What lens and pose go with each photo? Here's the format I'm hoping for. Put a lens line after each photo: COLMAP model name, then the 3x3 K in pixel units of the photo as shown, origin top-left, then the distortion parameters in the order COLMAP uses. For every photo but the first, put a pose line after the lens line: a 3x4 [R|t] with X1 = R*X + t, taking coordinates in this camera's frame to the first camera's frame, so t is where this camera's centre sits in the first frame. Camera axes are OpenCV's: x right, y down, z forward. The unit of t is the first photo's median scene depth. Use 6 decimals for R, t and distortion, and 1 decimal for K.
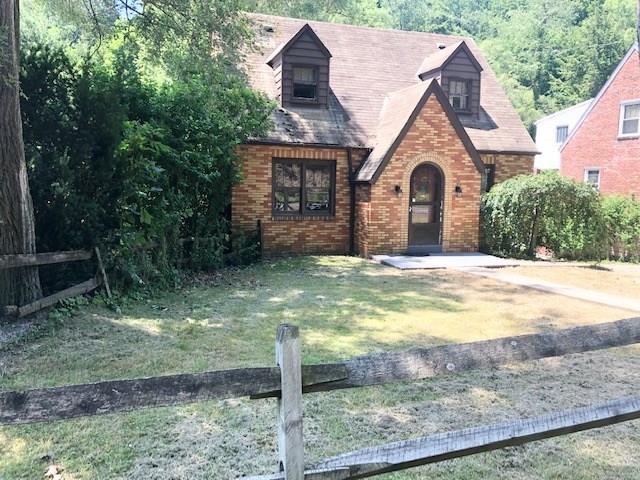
lens RADIAL K [[526.9, 0, 319.8], [0, 526.9, 240.3], [0, 0, 1]] dist [0.005897, -0.017953]
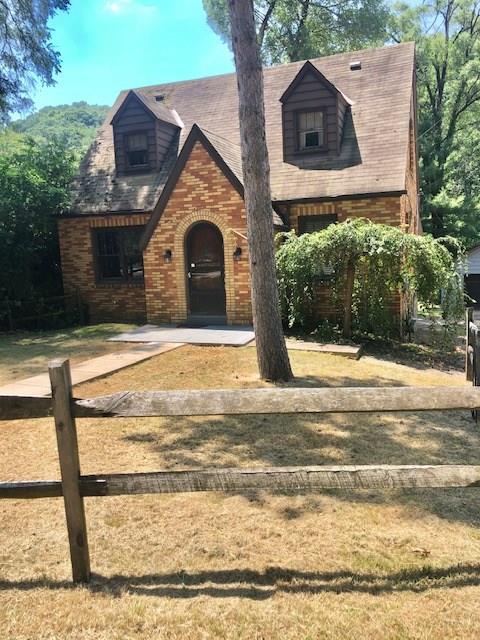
lens RADIAL K [[526.9, 0, 240.0], [0, 526.9, 320.3], [0, 0, 1]] dist [0.005897, -0.017953]
pose [[0.793967, 0.039408, -0.606683, 0.795436], [-0.013301, 0.998784, 0.047471, -0.026891], [0.607816, -0.029621, 0.793526, 0.341545]]
